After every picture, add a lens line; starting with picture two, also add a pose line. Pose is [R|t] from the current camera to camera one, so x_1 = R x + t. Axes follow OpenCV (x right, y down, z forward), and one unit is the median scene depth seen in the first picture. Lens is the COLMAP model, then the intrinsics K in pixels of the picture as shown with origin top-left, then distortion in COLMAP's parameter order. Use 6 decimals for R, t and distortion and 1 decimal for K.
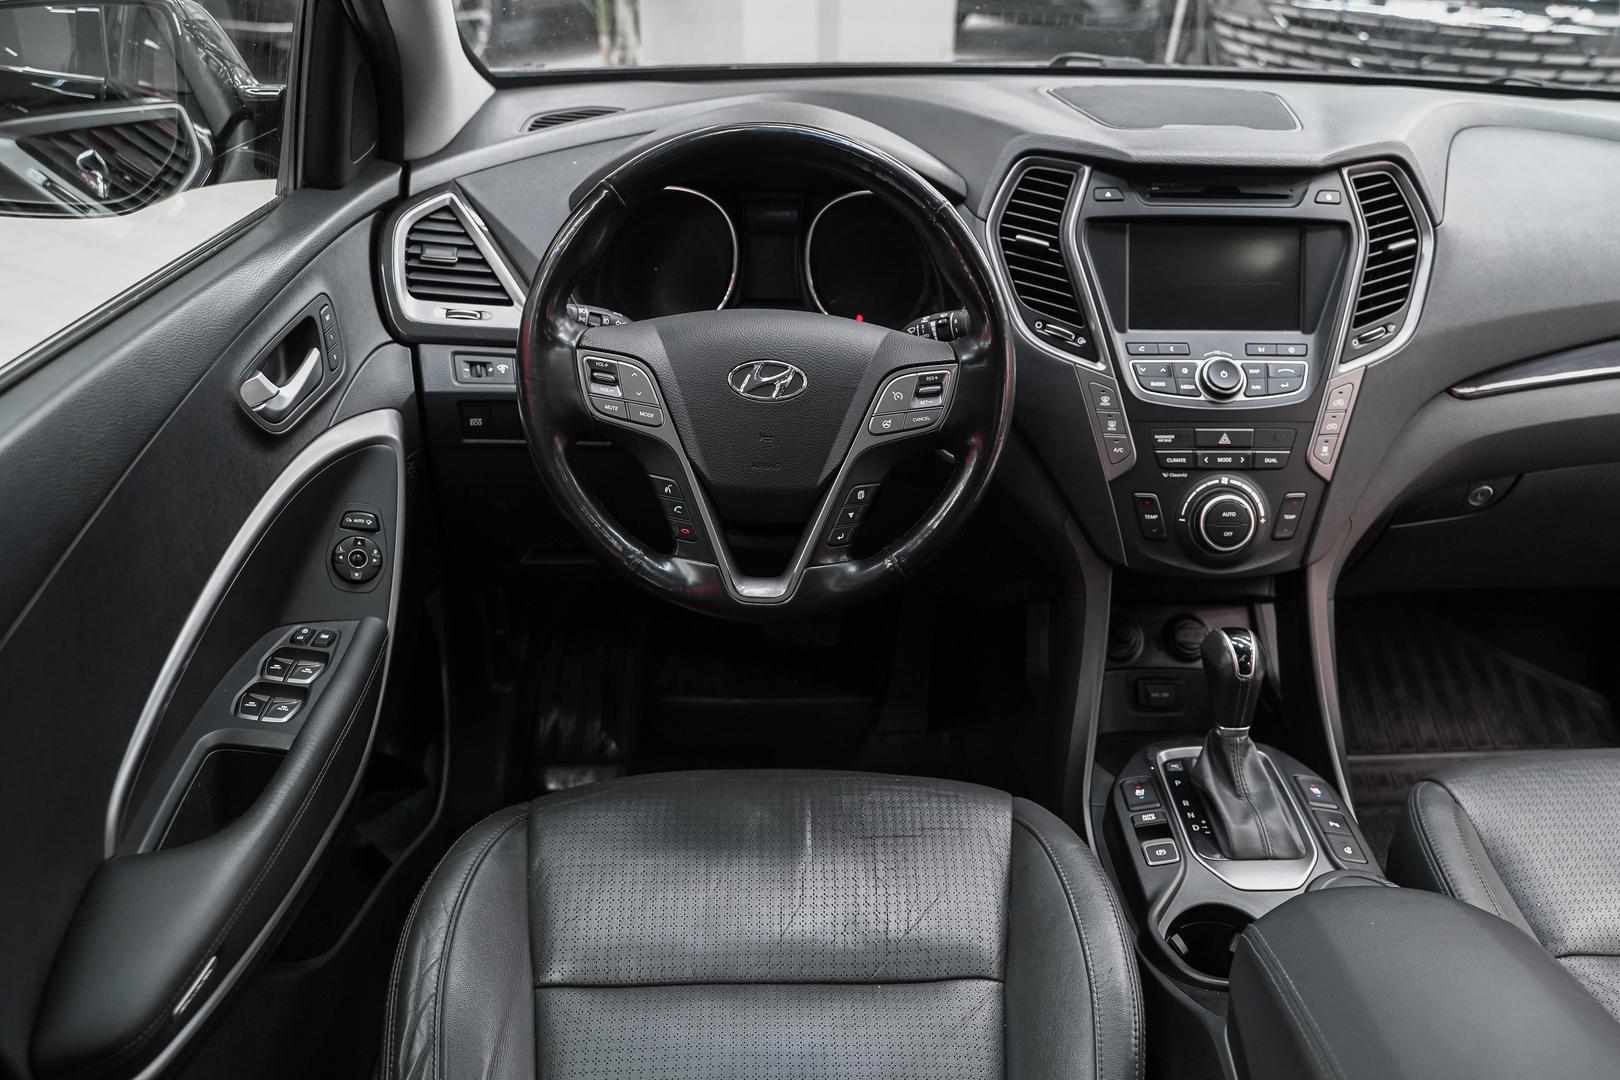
lens RADIAL K [[1365.3, 0, 813.0], [0, 1365.3, 556.8], [0, 0, 1]] dist [-0.001476, -0.001344]
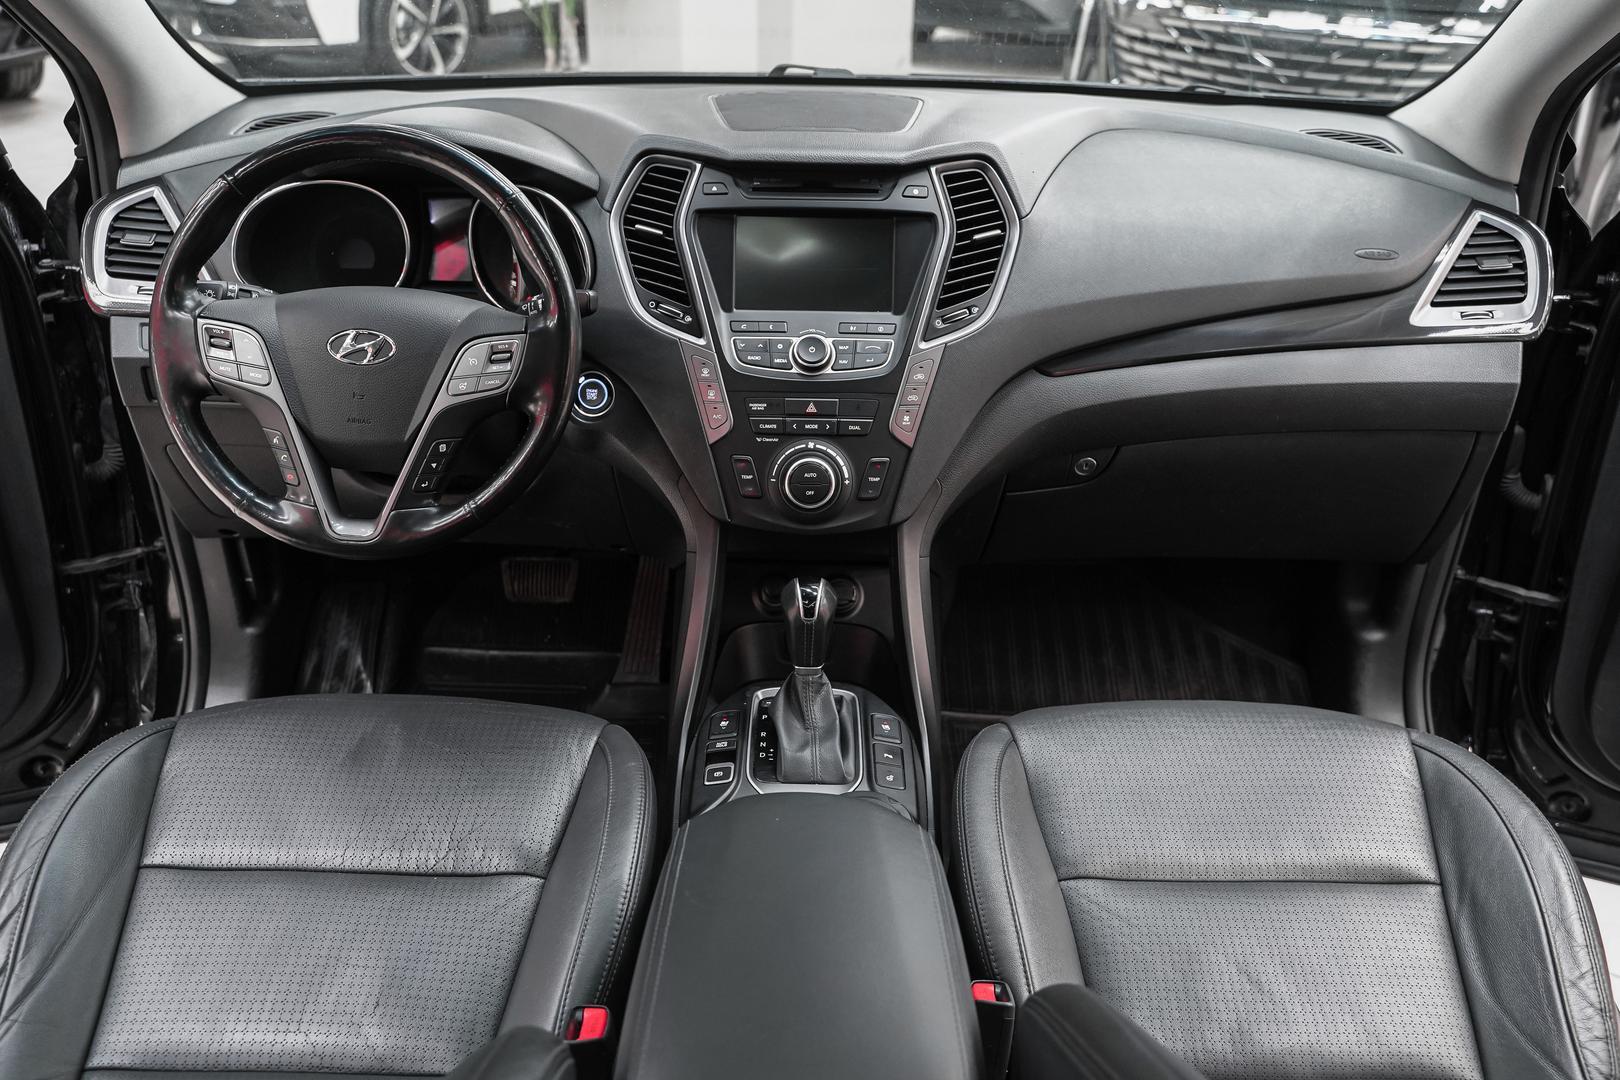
lens RADIAL K [[1349.9, 0, 784.5], [0, 1349.9, 533.1], [0, 0, 1]] dist [-0.004558, -0.000195]
pose [[0.997898, 0.018822, -0.062008, 0.345621], [-0.020000, 0.999630, -0.018437, 0.035895], [0.061638, 0.019638, 0.997905, -0.094382]]
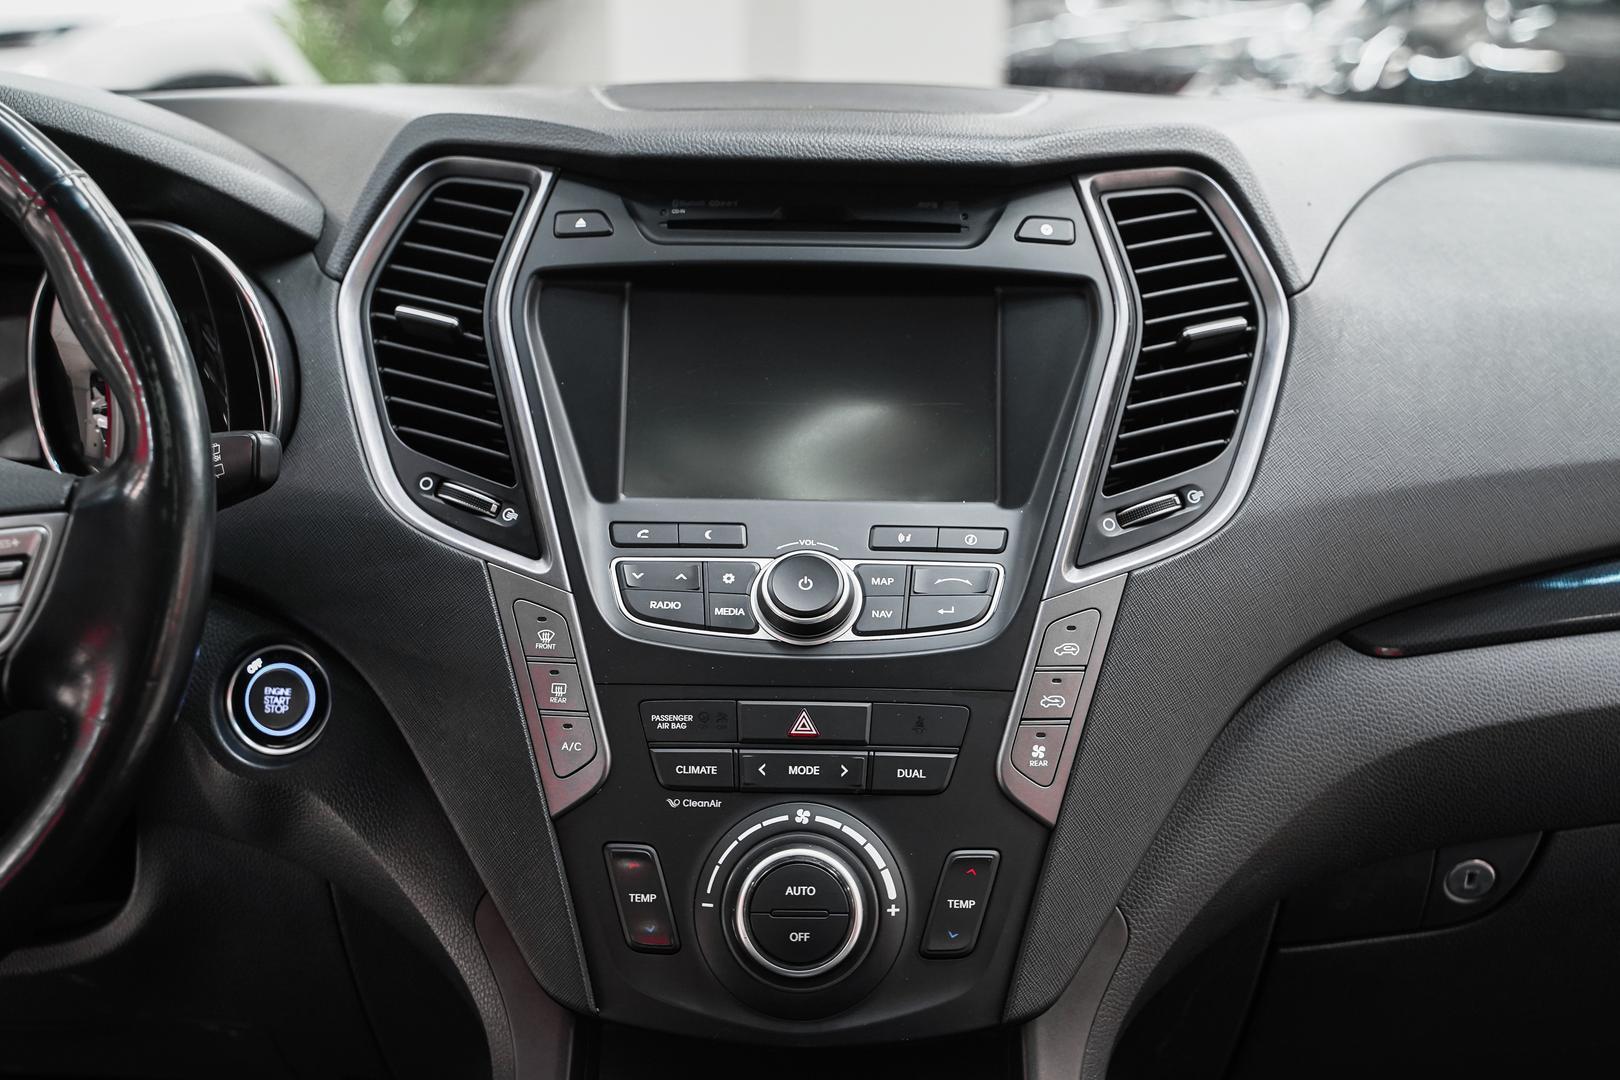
lens RADIAL K [[2141.4, 0, 810.0], [0, 2141.4, 540.0], [0, 0, 1]] dist [0.004631, 0.002905]
pose [[0.998091, 0.004340, -0.061613, 0.342738], [-0.020195, 0.965632, -0.259126, 0.037501], [0.058371, 0.259875, 0.963876, 0.300875]]
